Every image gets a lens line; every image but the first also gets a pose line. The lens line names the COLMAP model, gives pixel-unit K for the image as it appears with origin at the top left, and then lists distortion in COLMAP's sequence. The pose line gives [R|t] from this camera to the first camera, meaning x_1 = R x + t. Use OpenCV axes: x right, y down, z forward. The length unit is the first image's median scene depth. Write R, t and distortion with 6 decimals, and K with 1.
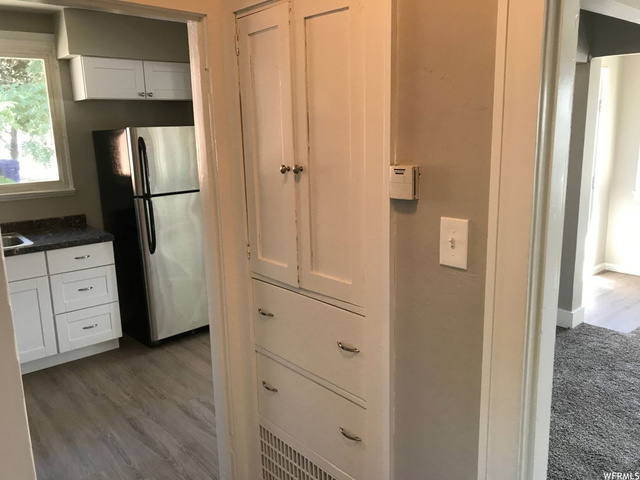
lens RADIAL K [[526.5, 0, 320.0], [0, 526.5, 240.0], [0, 0, 1]] dist [0.007545, -0.002624]
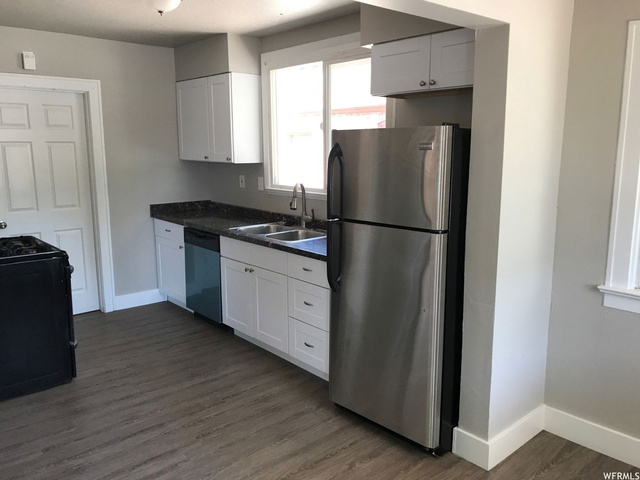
lens RADIAL K [[530.2, 0, 319.2], [0, 530.2, 236.8], [0, 0, 1]] dist [0.023254, -0.001462]
pose [[0.004213, 0.194786, -0.980837, 0.455310], [-0.207146, 0.959741, 0.189706, -0.205726], [0.978301, 0.202377, 0.044393, 0.972677]]
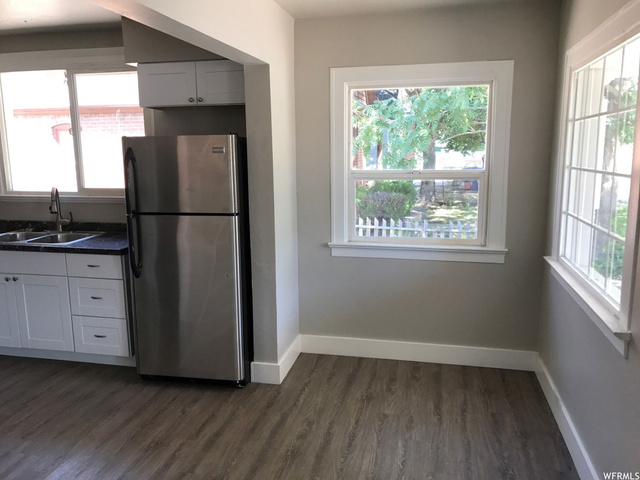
lens RADIAL K [[526.5, 0, 320.0], [0, 526.5, 240.0], [0, 0, 1]] dist [0.007545, -0.002624]
pose [[0.593913, 0.157666, -0.788929, 0.587415], [-0.172552, 0.982753, 0.066503, -0.157061], [0.785808, 0.096635, 0.610875, 0.726521]]
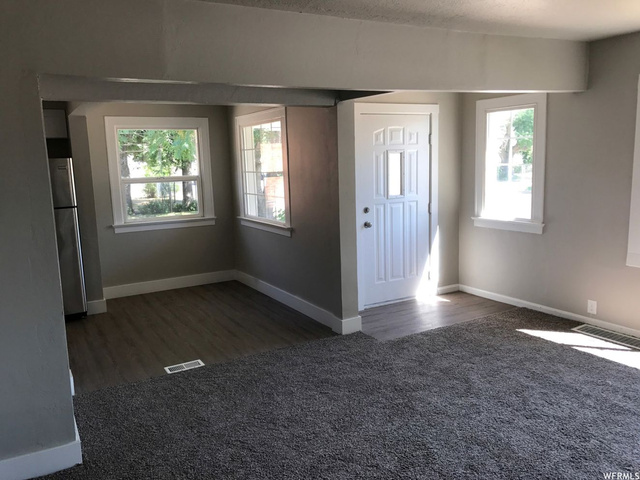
lens RADIAL K [[525.5, 0, 322.6], [0, 525.5, 240.5], [0, 0, 1]] dist [0.015389, -0.014771]
pose [[0.983752, 0.026805, -0.177520, 0.722393], [-0.034953, 0.998466, -0.042934, 0.016446], [0.176097, 0.048441, 0.983180, -0.151868]]
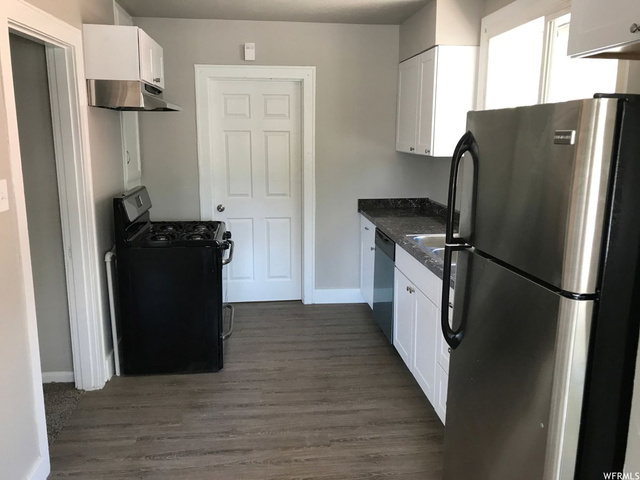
lens RADIAL K [[525.5, 0, 322.6], [0, 525.5, 240.5], [0, 0, 1]] dist [0.015389, -0.014771]
pose [[-0.562899, 0.184861, -0.805587, 0.173626], [-0.163753, 0.930404, 0.327924, -0.241909], [0.810142, 0.316505, -0.493452, 1.178026]]
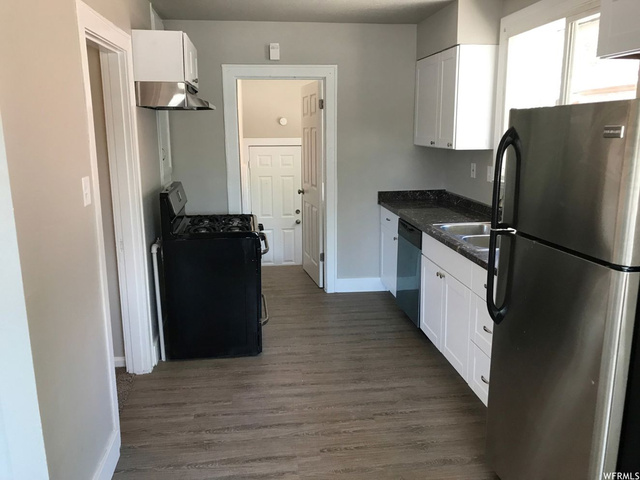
lens RADIAL K [[526.5, 0, 320.0], [0, 526.5, 240.0], [0, 0, 1]] dist [0.007545, -0.002624]
pose [[-0.553718, 0.200119, -0.808300, 0.263221], [-0.152740, 0.929815, 0.334837, -0.241216], [0.818576, 0.308864, -0.484289, 1.149869]]
